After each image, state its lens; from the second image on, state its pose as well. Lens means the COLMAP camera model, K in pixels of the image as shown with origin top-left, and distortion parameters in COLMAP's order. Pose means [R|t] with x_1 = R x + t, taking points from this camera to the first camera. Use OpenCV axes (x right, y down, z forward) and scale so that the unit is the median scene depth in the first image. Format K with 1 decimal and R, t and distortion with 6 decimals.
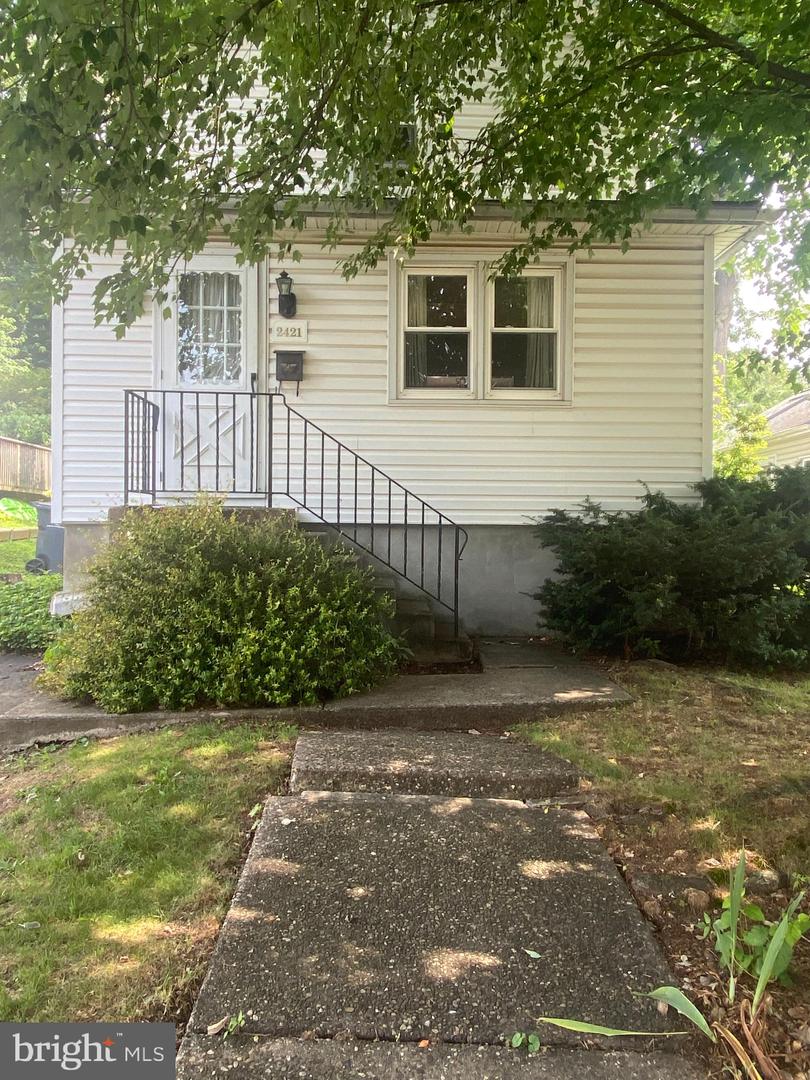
lens RADIAL K [[842.4, 0, 405.0], [0, 842.4, 540.0], [0, 0, 1]] dist [0.003035, 0.000715]
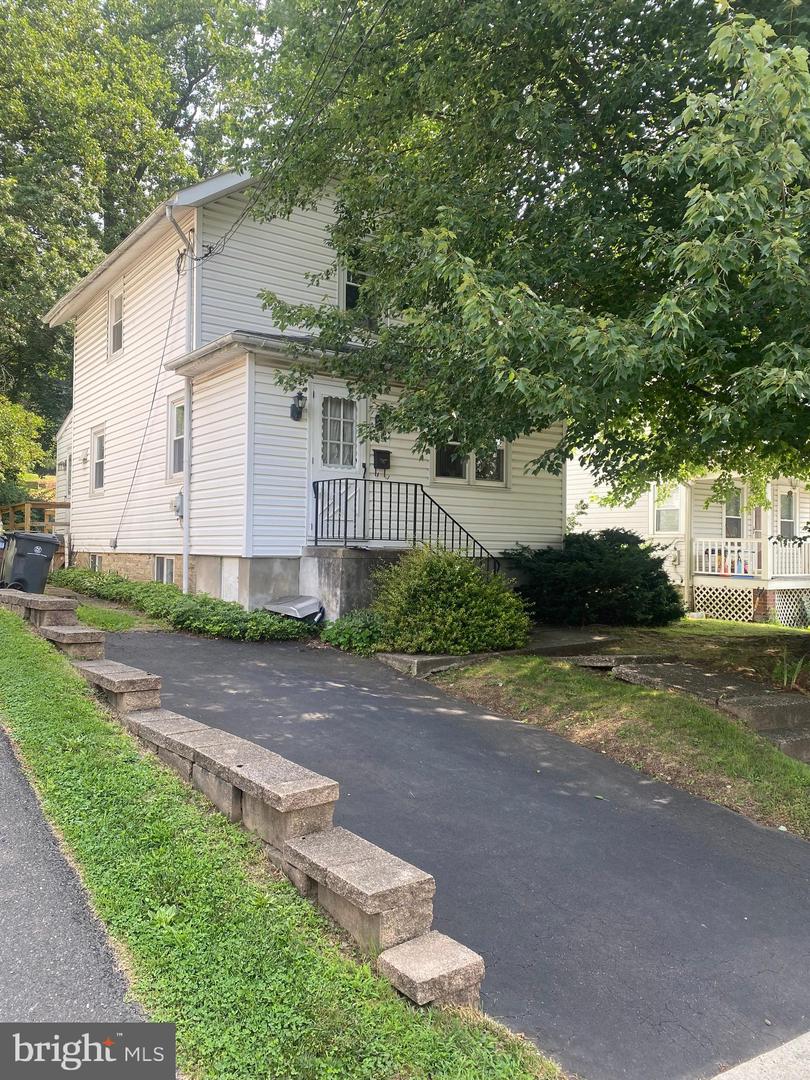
lens RADIAL K [[815.6, 0, 405.0], [0, 815.6, 540.0], [0, 0, 1]] dist [0.046259, -0.000943]
pose [[0.838655, 0.010843, 0.544555, -0.947029], [0.013076, 0.999113, -0.040033, 0.010232], [-0.544506, 0.040694, 0.837769, -0.326847]]
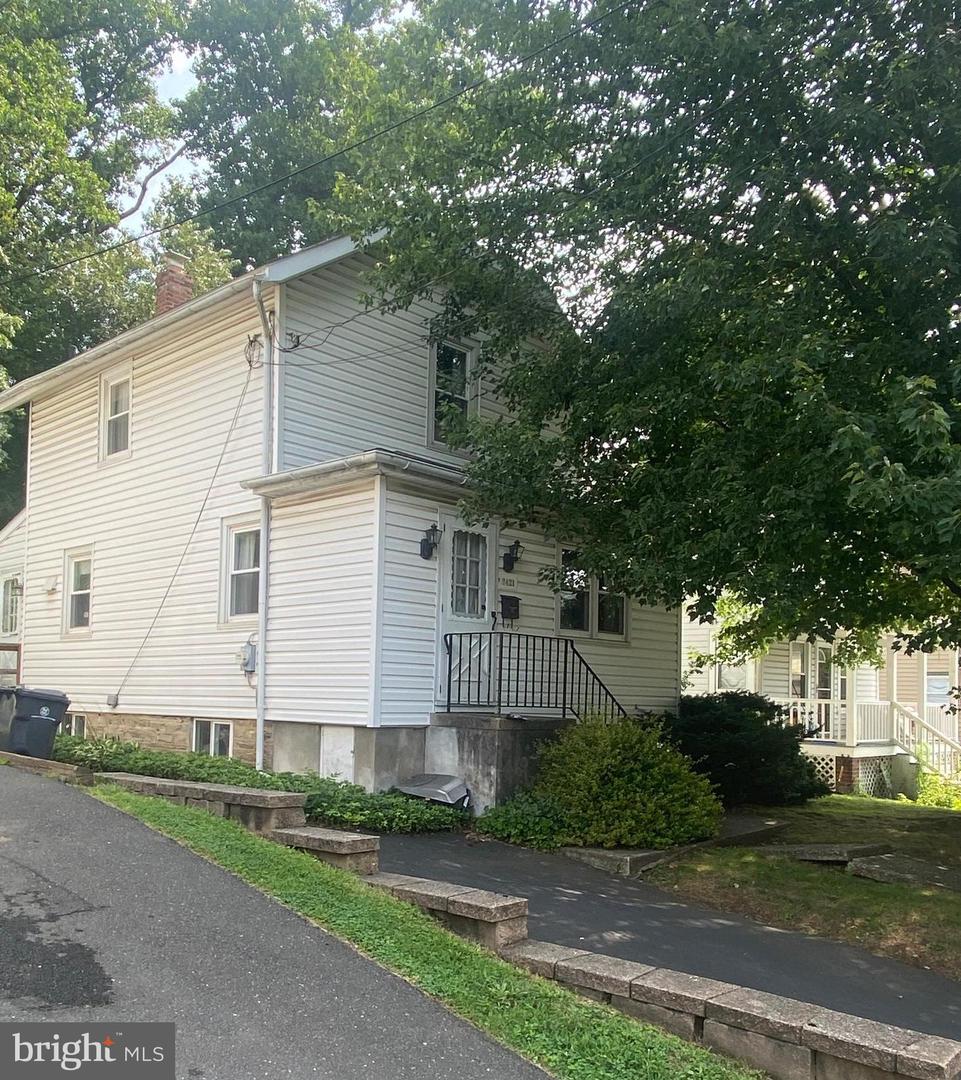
lens RADIAL K [[980.5, 0, 460.5], [0, 980.5, 673.7], [0, 0, 1]] dist [0.058948, -0.012769]
pose [[0.733848, 0.027562, 0.678754, -1.245056], [0.006919, 0.998821, -0.048040, -0.027880], [-0.679279, 0.039951, 0.732792, -0.081877]]
